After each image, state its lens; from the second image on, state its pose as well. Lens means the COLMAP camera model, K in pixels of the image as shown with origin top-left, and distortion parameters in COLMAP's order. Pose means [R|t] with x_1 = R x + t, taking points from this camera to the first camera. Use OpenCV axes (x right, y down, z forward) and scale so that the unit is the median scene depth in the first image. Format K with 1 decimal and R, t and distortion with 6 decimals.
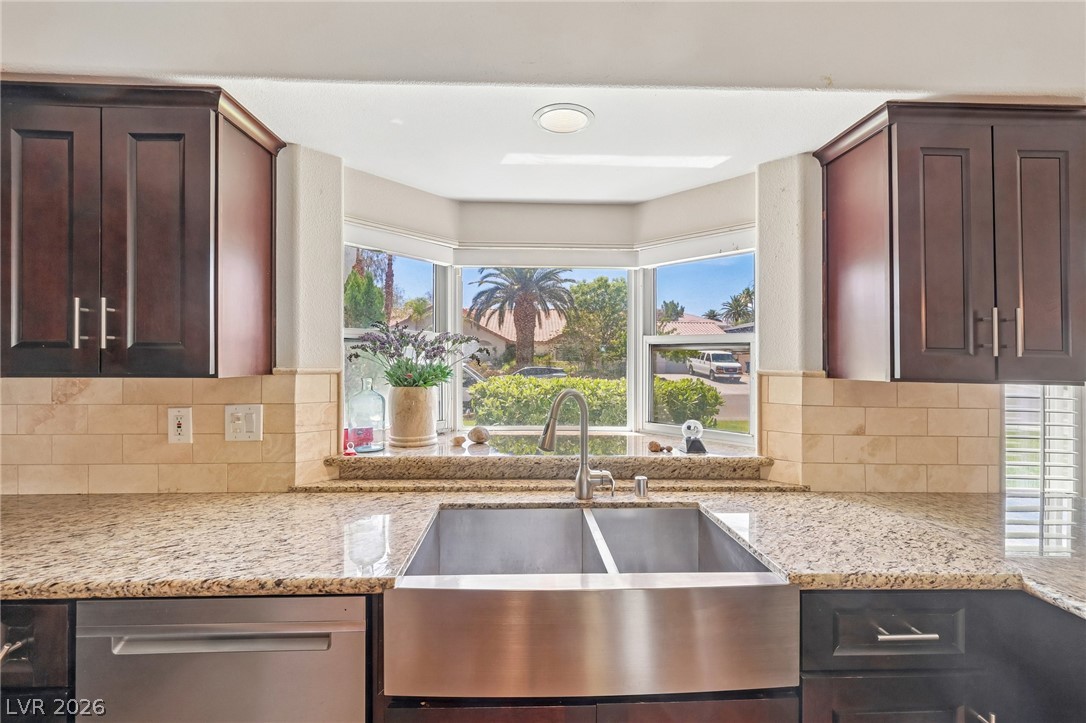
lens RADIAL K [[468.8, 0, 543.0], [0, 468.8, 361.5], [0, 0, 1]] dist [0.000387, -0.000185]
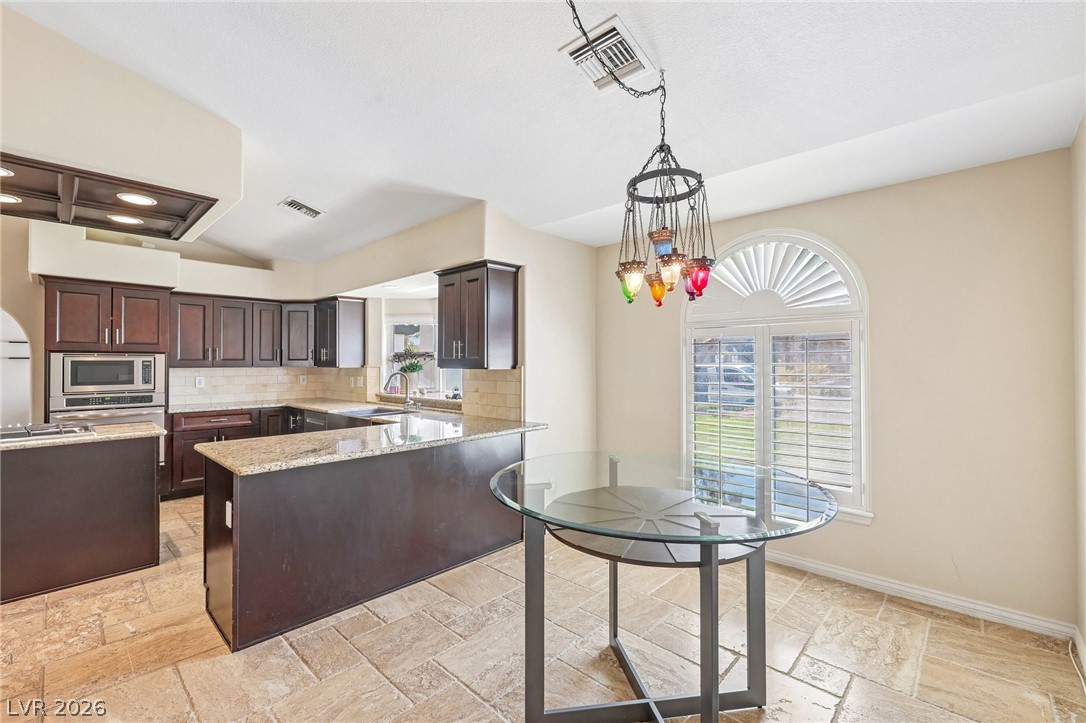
lens RADIAL K [[460.7, 0, 539.4], [0, 460.7, 358.8], [0, 0, 1]] dist [-0.001012, -0.000035]
pose [[0.699787, -0.019014, -0.714098, 2.550987], [0.005035, 0.999752, -0.021686, 0.041998], [0.714334, 0.011581, 0.699709, -0.395304]]
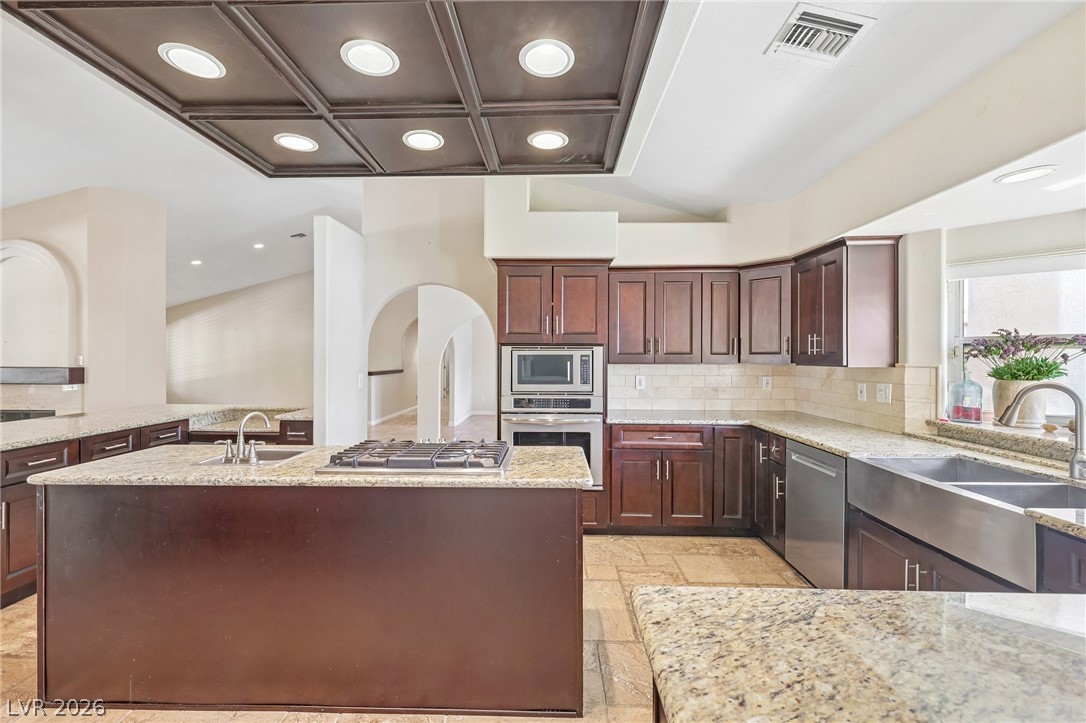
lens RADIAL K [[465.0, 0, 540.1], [0, 465.0, 360.2], [0, 0, 1]] dist [0.001054, 0.000078]
pose [[-0.071104, -0.005012, -0.997456, 1.231248], [-0.008672, 0.999953, -0.004406, 0.019723], [0.997431, 0.008336, -0.071144, -0.212142]]
